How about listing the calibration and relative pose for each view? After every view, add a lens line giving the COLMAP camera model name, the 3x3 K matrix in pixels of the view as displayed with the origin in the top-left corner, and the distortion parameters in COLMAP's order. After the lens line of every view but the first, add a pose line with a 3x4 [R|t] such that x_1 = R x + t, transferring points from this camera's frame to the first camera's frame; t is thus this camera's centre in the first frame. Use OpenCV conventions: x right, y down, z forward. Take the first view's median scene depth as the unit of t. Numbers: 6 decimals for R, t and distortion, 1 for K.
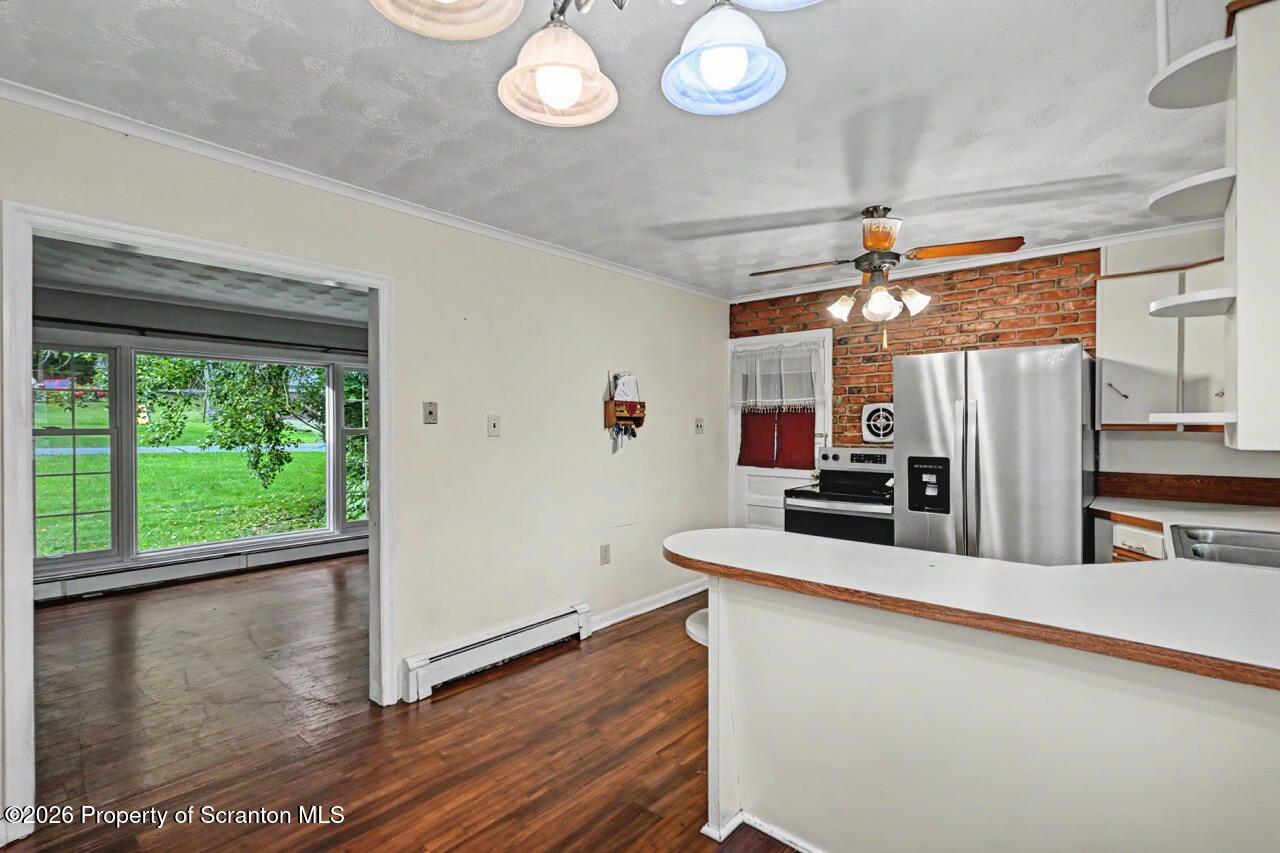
lens RADIAL K [[599.7, 0, 634.1], [0, 599.7, 425.7], [0, 0, 1]] dist [0.001832, 0.001237]
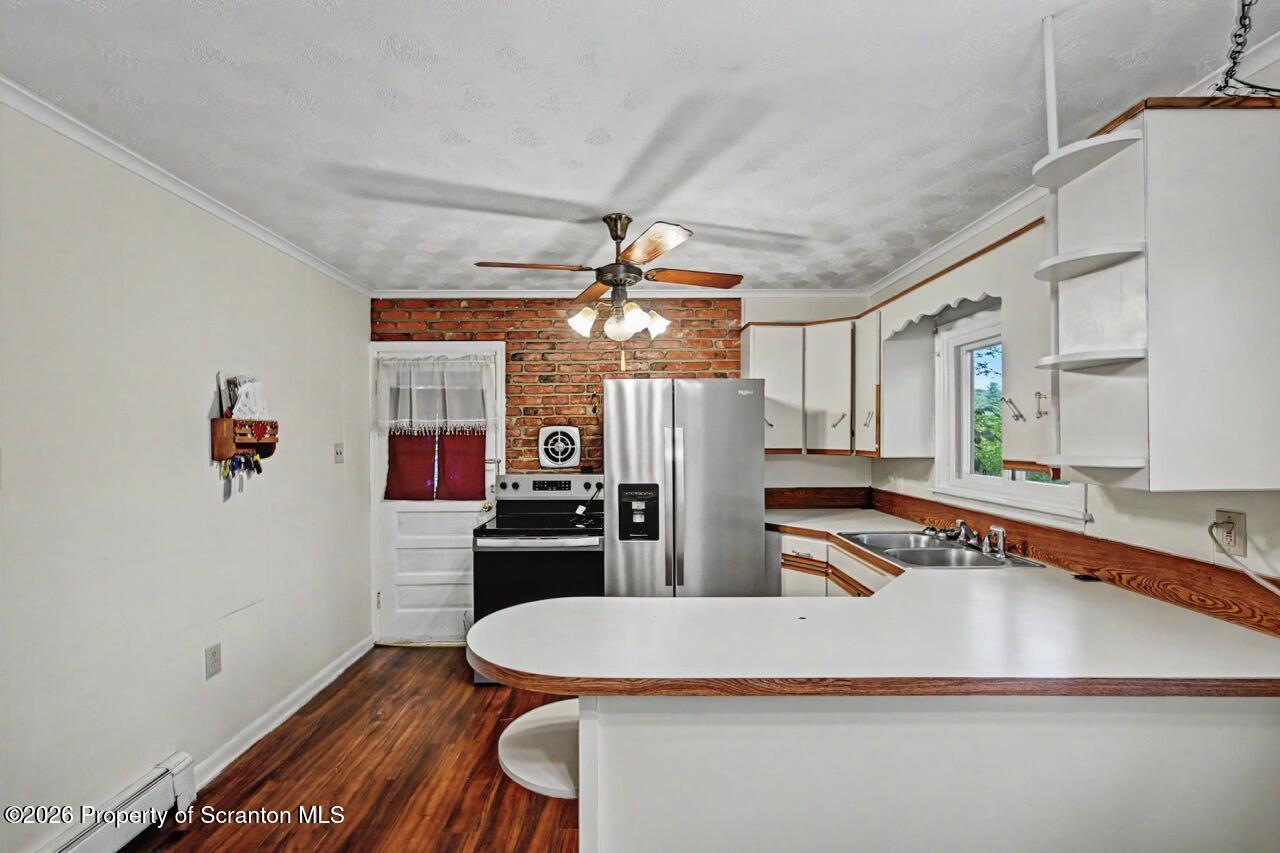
lens RADIAL K [[599.7, 0, 636.6], [0, 599.7, 435.5], [0, 0, 1]] dist [0.001832, 0.001237]
pose [[0.747472, -0.000198, 0.664293, -0.131651], [0.005228, 0.999971, -0.005584, -0.017244], [-0.664272, 0.007647, 0.747452, 0.216986]]
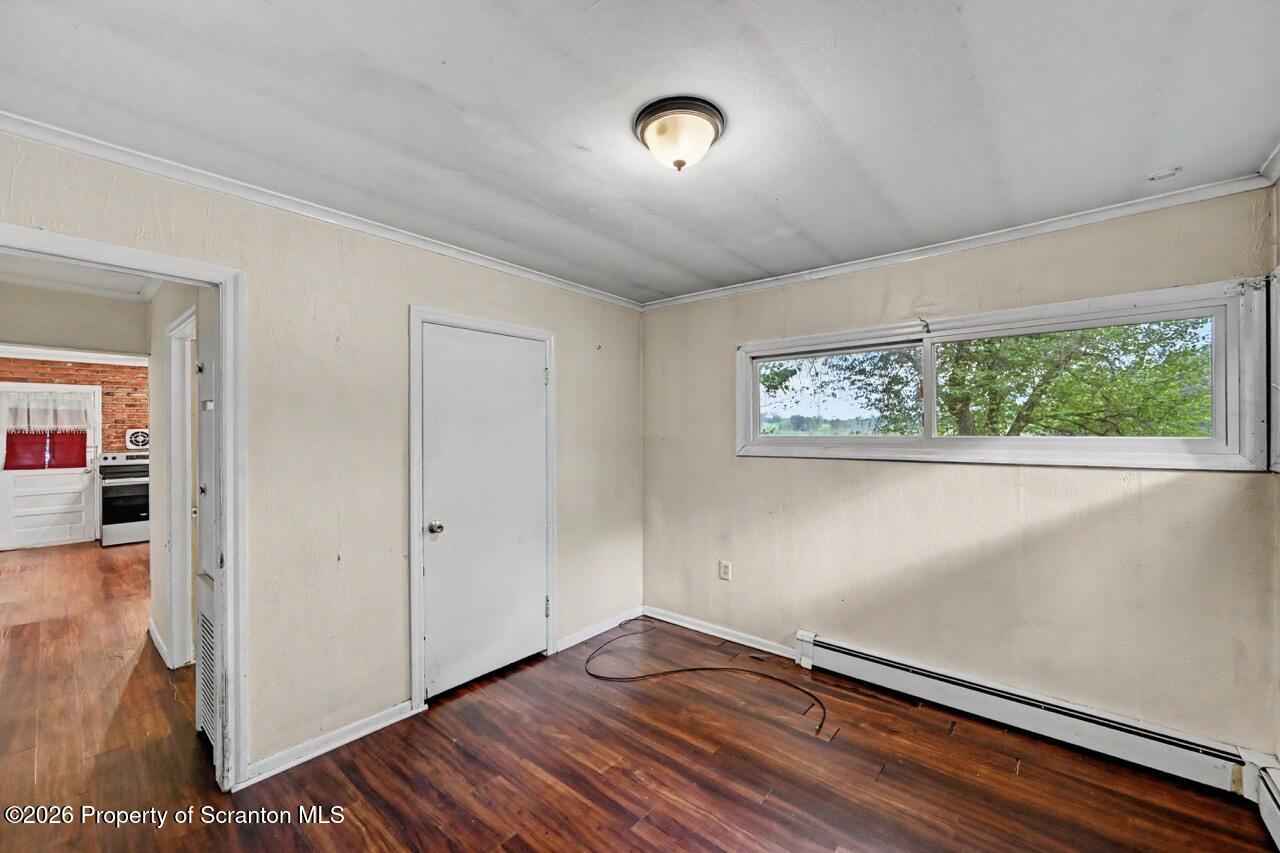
lens RADIAL K [[510.2, 0, 646.4], [0, 510.2, 429.0], [0, 0, 1]] dist [-0.003233, -0.000382]
pose [[-0.026312, 0.003978, 0.999646, -1.325103], [0.012434, 0.999916, -0.003651, -0.011175], [-0.999576, 0.012334, -0.026359, -0.619331]]
